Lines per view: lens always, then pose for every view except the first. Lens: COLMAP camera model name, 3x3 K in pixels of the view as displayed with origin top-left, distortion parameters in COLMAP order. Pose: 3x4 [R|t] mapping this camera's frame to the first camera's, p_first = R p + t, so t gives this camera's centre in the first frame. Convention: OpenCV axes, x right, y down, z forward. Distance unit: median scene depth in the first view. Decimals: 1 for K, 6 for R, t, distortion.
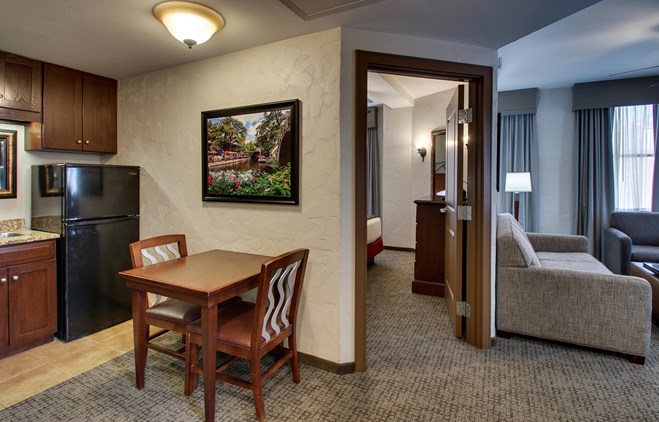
lens RADIAL K [[326.8, 0, 330.0], [0, 326.8, 181.4], [0, 0, 1]] dist [0.000052, -0.001191]
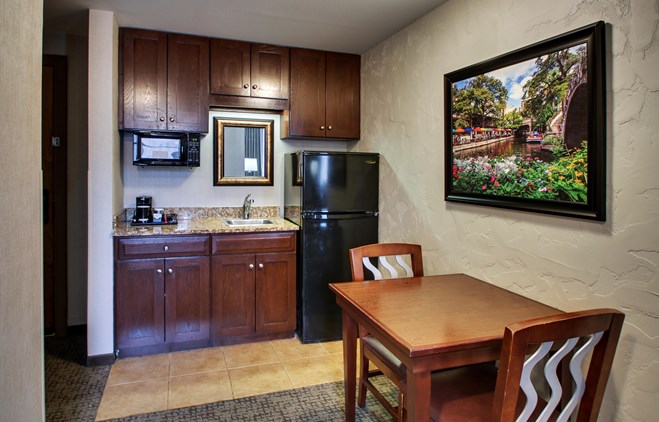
lens RADIAL K [[394.5, 0, 329.3], [0, 394.5, 163.7], [0, 0, 1]] dist [-0.019452, 0.001181]
pose [[0.713567, 0.001909, -0.700584, 0.027338], [-0.019914, 0.999647, -0.017559, -0.000062], [0.700304, 0.026481, 0.713354, 0.235109]]
